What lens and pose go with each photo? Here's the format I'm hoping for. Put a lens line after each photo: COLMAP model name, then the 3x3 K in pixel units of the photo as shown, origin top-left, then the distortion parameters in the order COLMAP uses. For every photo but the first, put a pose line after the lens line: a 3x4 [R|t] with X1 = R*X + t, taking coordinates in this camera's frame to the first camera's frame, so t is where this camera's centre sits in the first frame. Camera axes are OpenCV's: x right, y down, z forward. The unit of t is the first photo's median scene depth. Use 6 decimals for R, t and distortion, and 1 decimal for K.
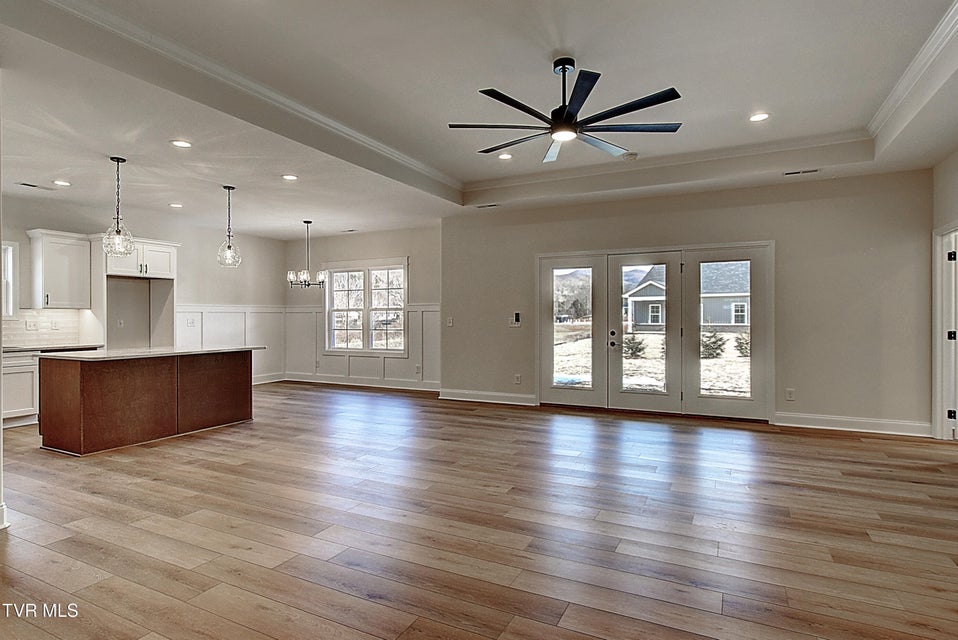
lens RADIAL K [[519.4, 0, 476.5], [0, 519.4, 316.4], [0, 0, 1]] dist [0.000659, 0.000367]
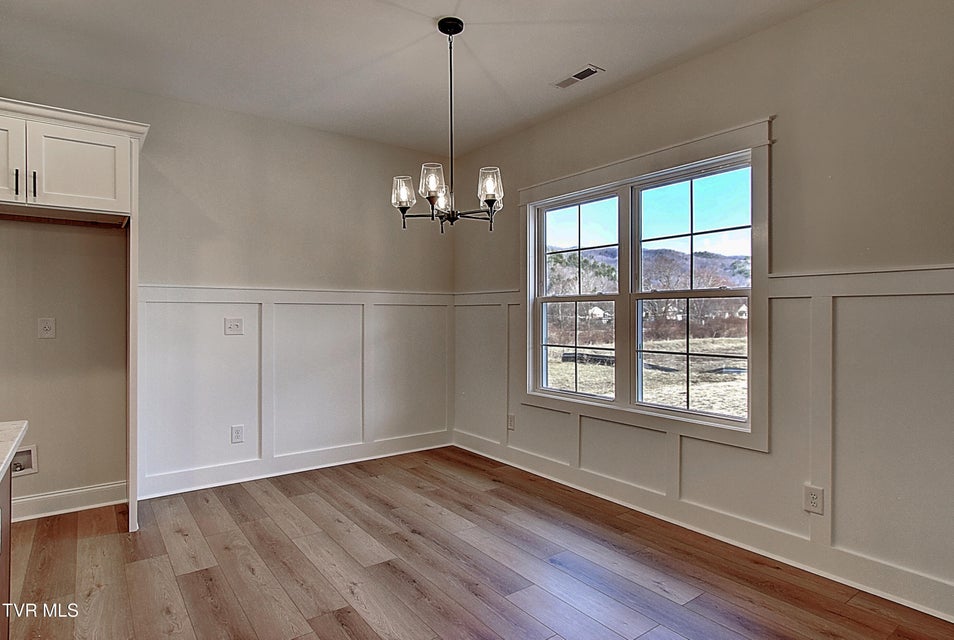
lens RADIAL K [[517.3, 0, 474.5], [0, 517.3, 316.4], [0, 0, 1]] dist [0.000659, 0.000367]
pose [[0.892552, 0.006508, -0.450897, -0.169500], [-0.004902, 0.999977, 0.004729, 0.000308], [0.450918, -0.002010, 0.892563, 0.739982]]
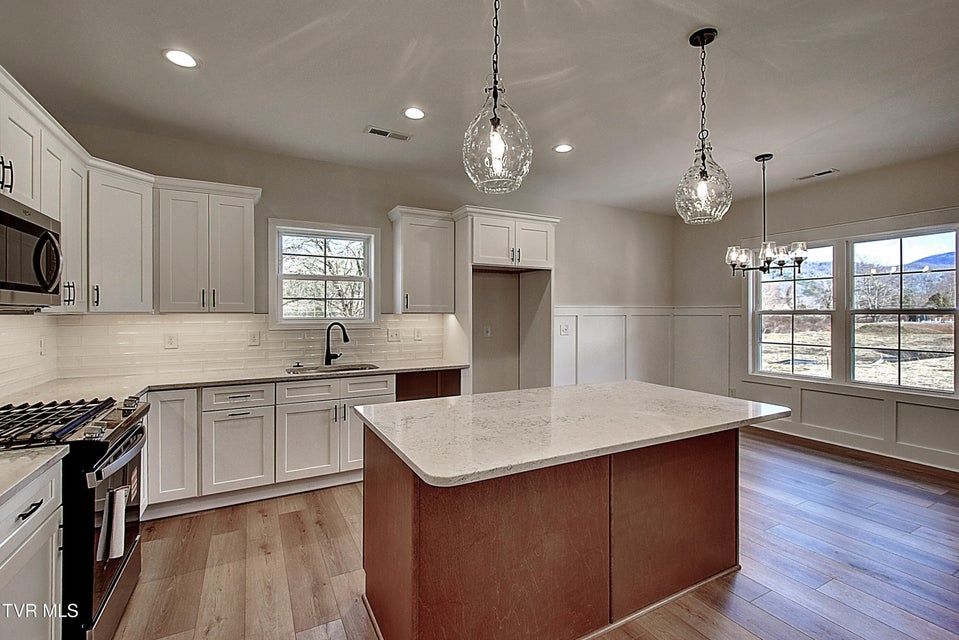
lens RADIAL K [[426.8, 0, 478.1], [0, 426.8, 312.1], [0, 0, 1]] dist [0.002873, 0.000651]
pose [[0.820849, 0.000385, -0.571146, -0.323769], [-0.001341, 0.999998, -0.001254, -0.013490], [0.571144, 0.001795, 0.820848, 0.457239]]
